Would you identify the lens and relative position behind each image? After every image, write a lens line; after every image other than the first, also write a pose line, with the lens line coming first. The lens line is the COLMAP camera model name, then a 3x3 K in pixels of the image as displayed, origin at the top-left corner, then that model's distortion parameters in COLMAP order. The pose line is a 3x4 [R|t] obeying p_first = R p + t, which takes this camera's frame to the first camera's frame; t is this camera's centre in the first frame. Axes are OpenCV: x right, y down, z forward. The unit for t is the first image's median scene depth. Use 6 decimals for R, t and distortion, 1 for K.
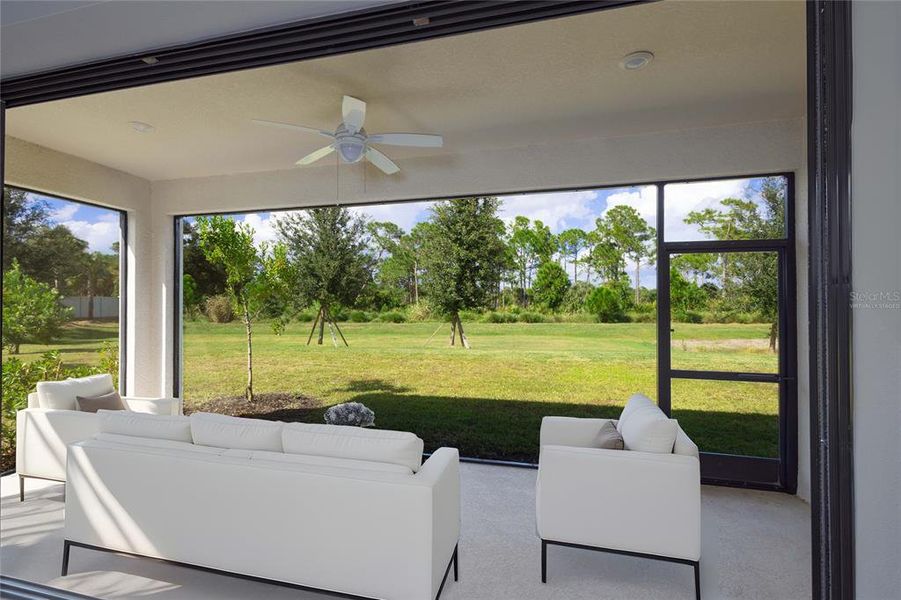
lens RADIAL K [[413.4, 0, 450.5], [0, 413.4, 300.0], [0, 0, 1]] dist [0.004895, 0.000780]
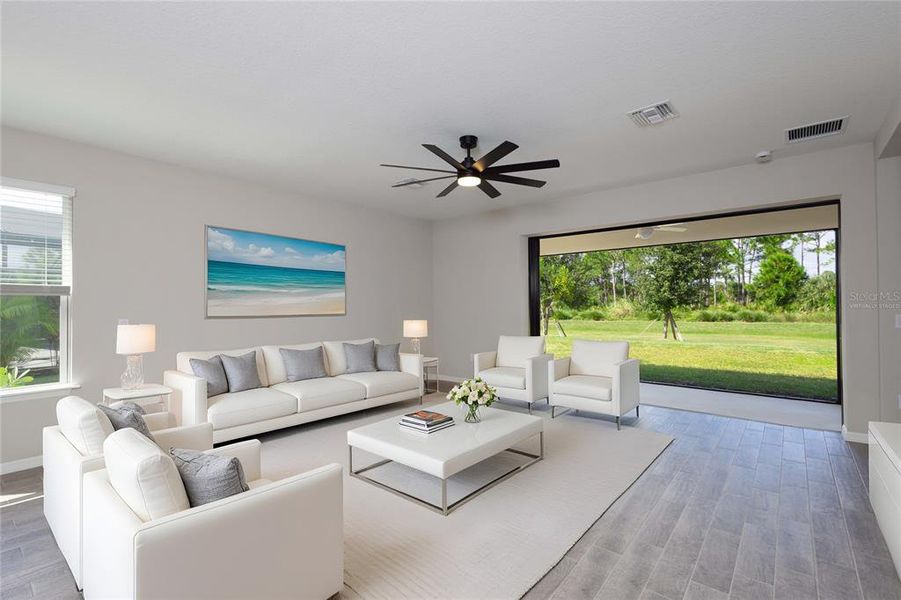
lens RADIAL K [[411.1, 0, 427.7], [0, 411.1, 301.9], [0, 0, 1]] dist [-0.028698, -0.000057]
pose [[0.883659, -0.010207, -0.468019, -0.017139], [0.013075, 0.999910, 0.002880, -0.000587], [0.467948, -0.008664, 0.883714, -0.100456]]
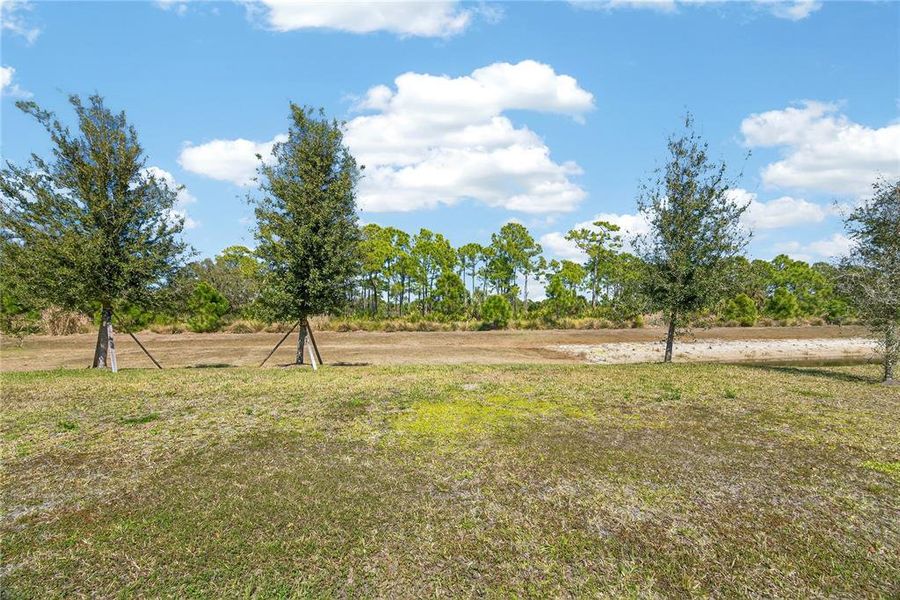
lens RADIAL K [[362.9, 0, 453.9], [0, 362.9, 324.1], [0, 0, 1]] dist [-0.000015, 0.000172]
pose [[0.973445, -0.008600, 0.228758, 0.044625], [0.000225, 0.999329, 0.036613, 0.005831], [-0.228919, -0.035589, 0.972795, 0.106696]]
